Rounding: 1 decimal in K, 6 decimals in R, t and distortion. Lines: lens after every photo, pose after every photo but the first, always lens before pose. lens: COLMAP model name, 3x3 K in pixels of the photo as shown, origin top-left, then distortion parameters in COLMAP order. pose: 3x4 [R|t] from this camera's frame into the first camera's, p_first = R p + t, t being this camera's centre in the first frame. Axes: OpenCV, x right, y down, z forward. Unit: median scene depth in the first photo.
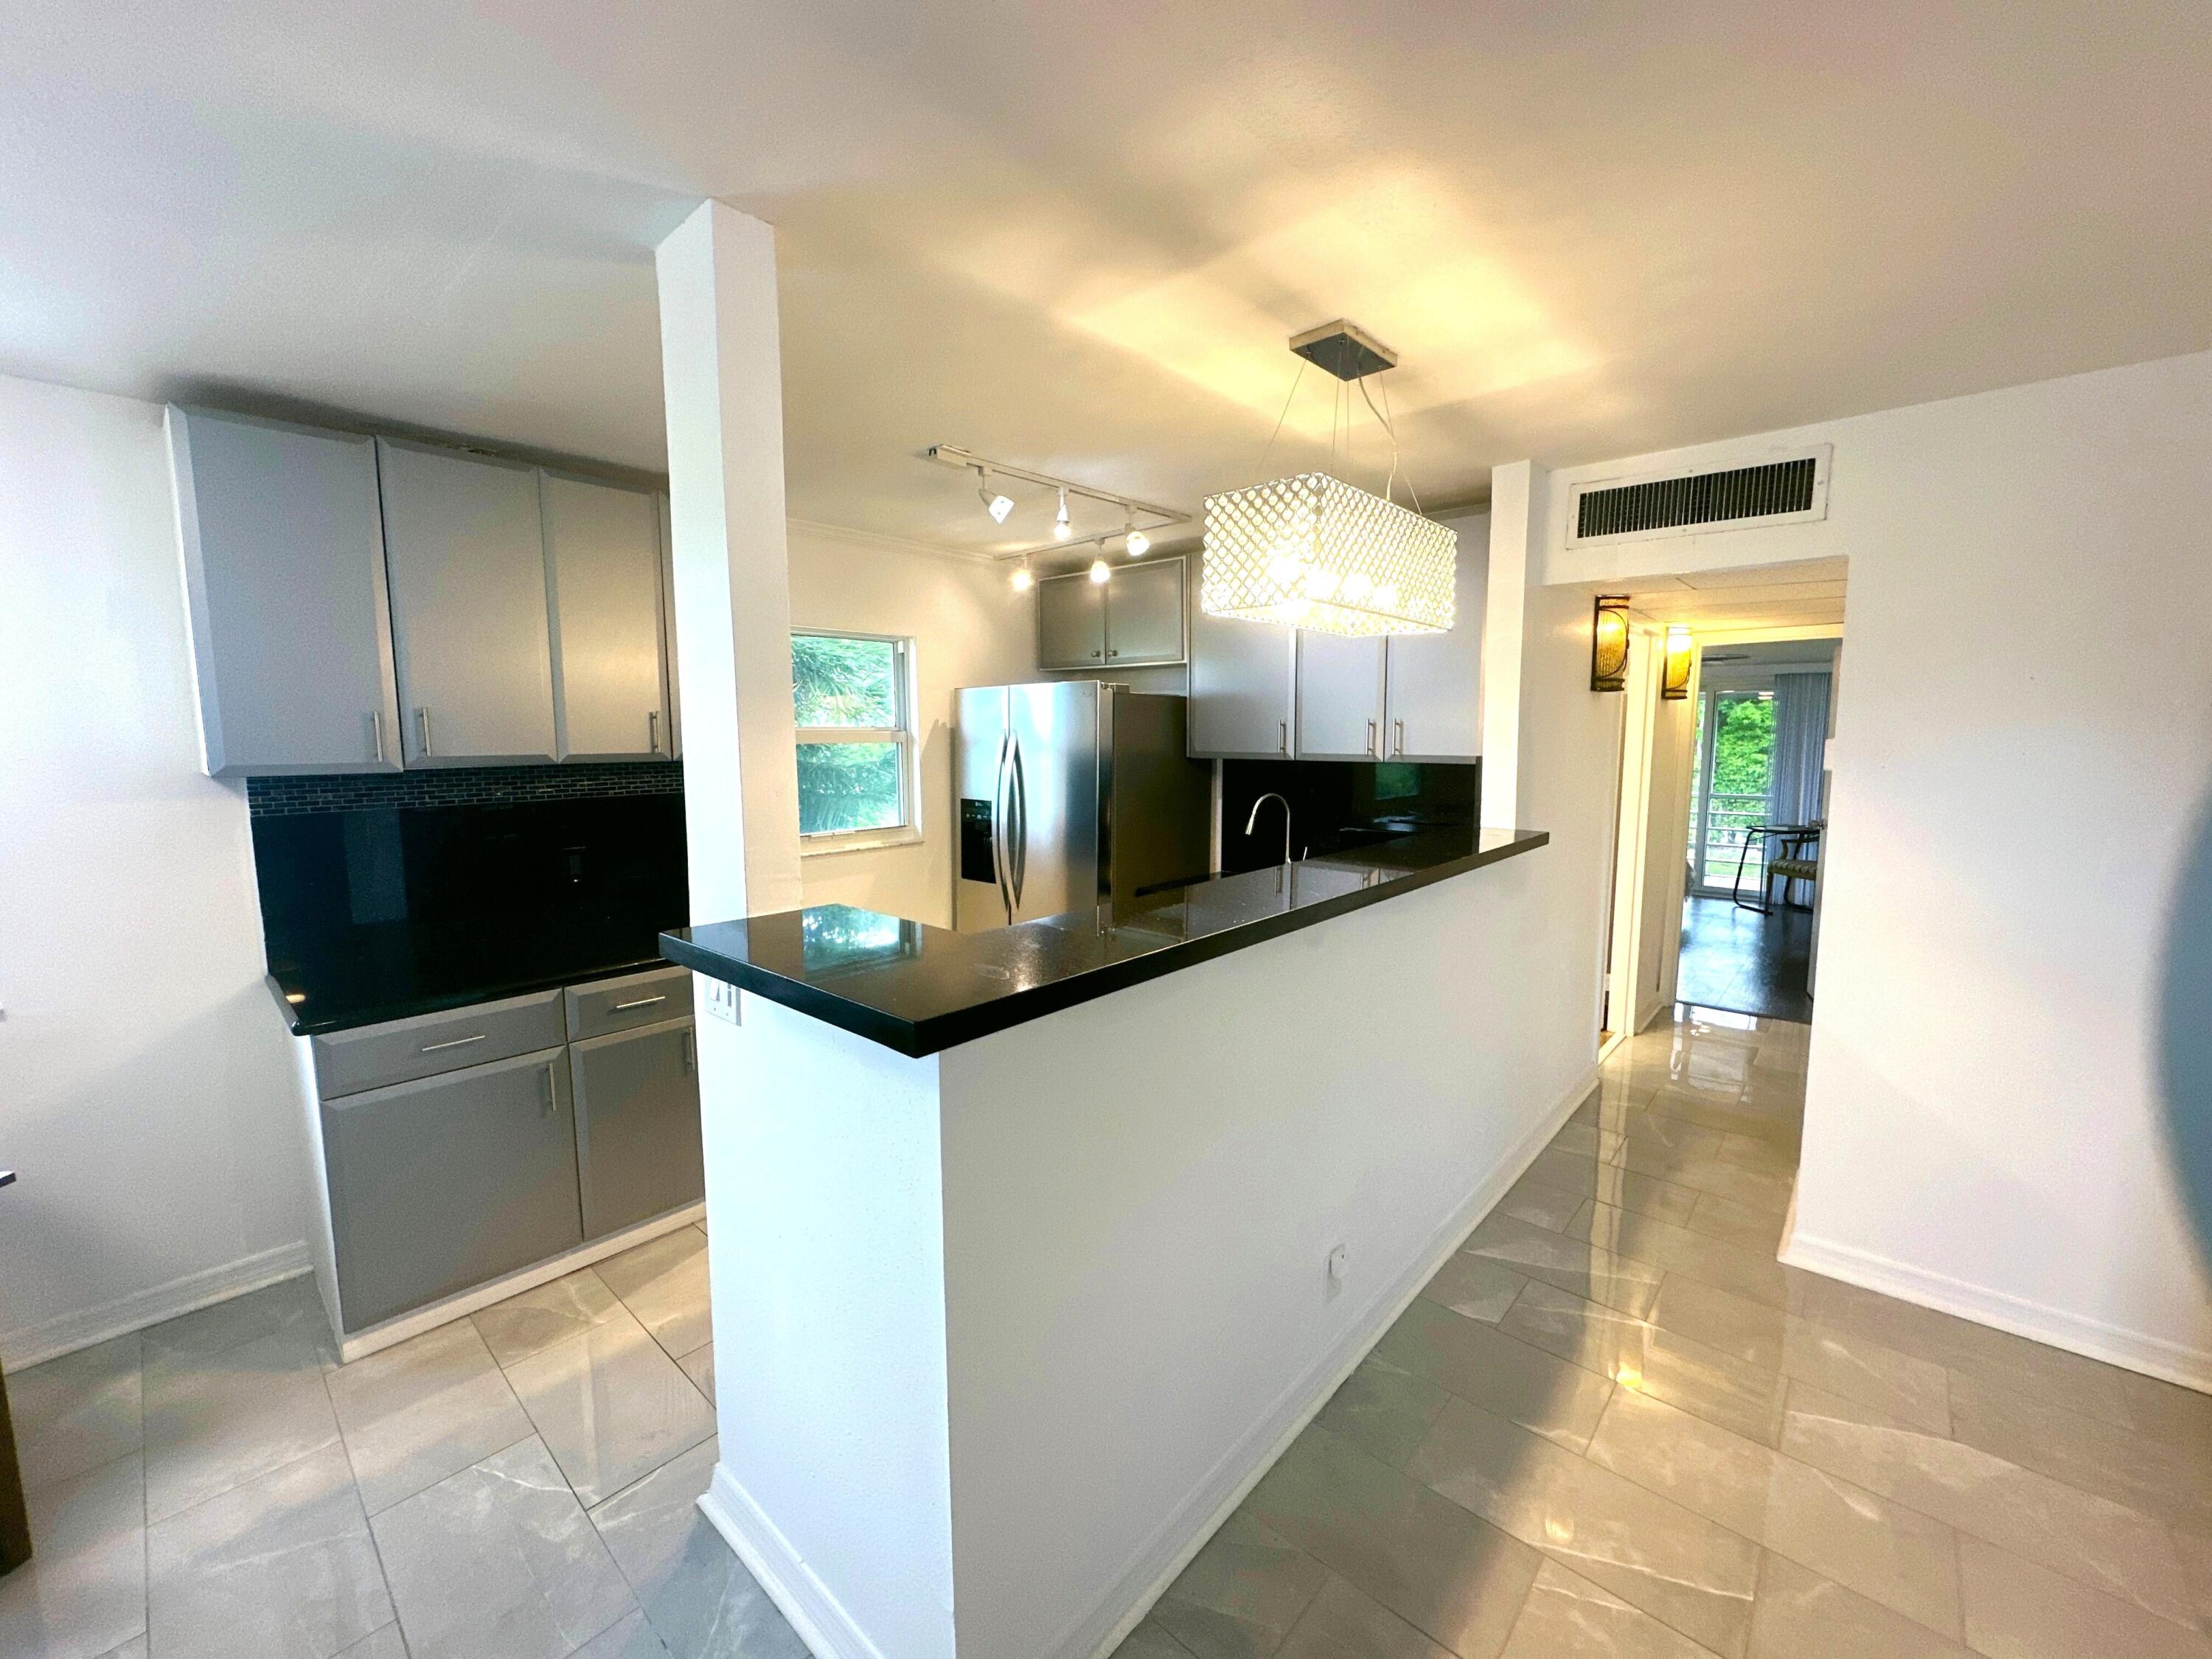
lens RADIAL K [[888.7, 0, 1102.3], [0, 888.7, 830.0], [0, 0, 1]] dist [0.000214, 0.001072]
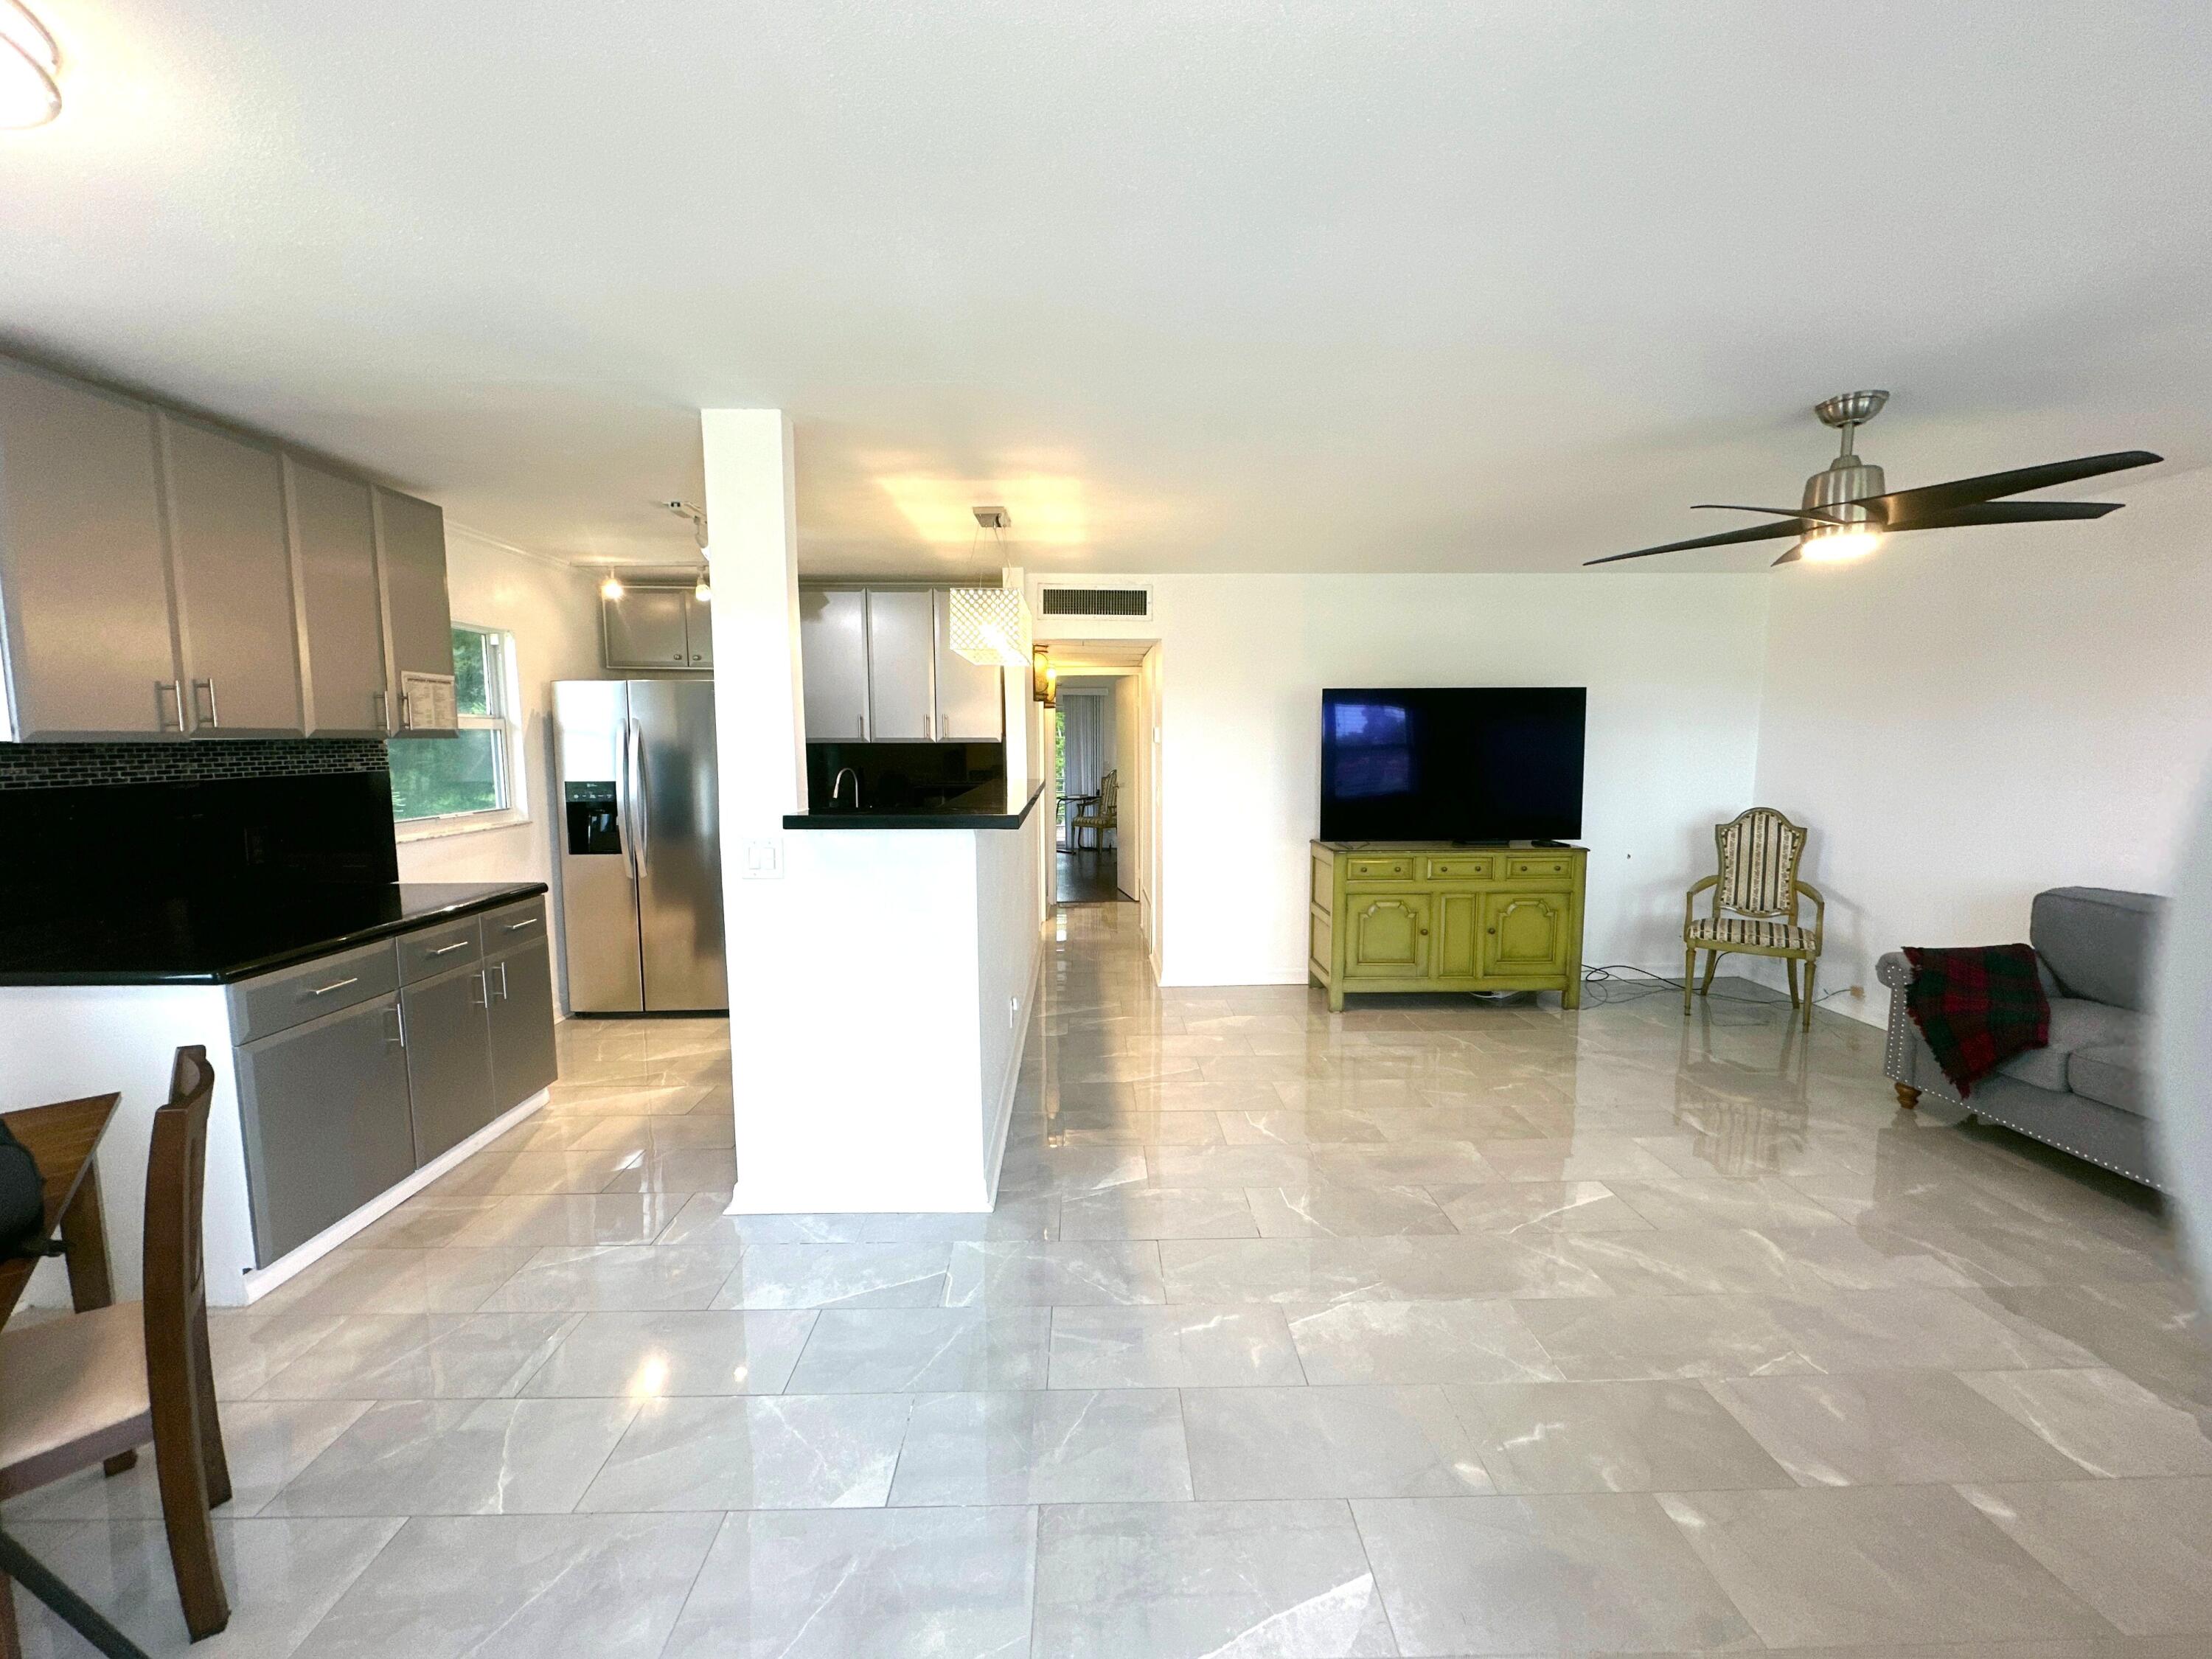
lens RADIAL K [[888.7, 0, 1109.1], [0, 888.7, 824.2], [0, 0, 1]] dist [0.000214, 0.001072]
pose [[0.724925, -0.064417, 0.685809, -0.654573], [0.077460, 0.996926, 0.011761, 0.085746], [-0.684458, 0.044597, 0.727687, -0.387857]]
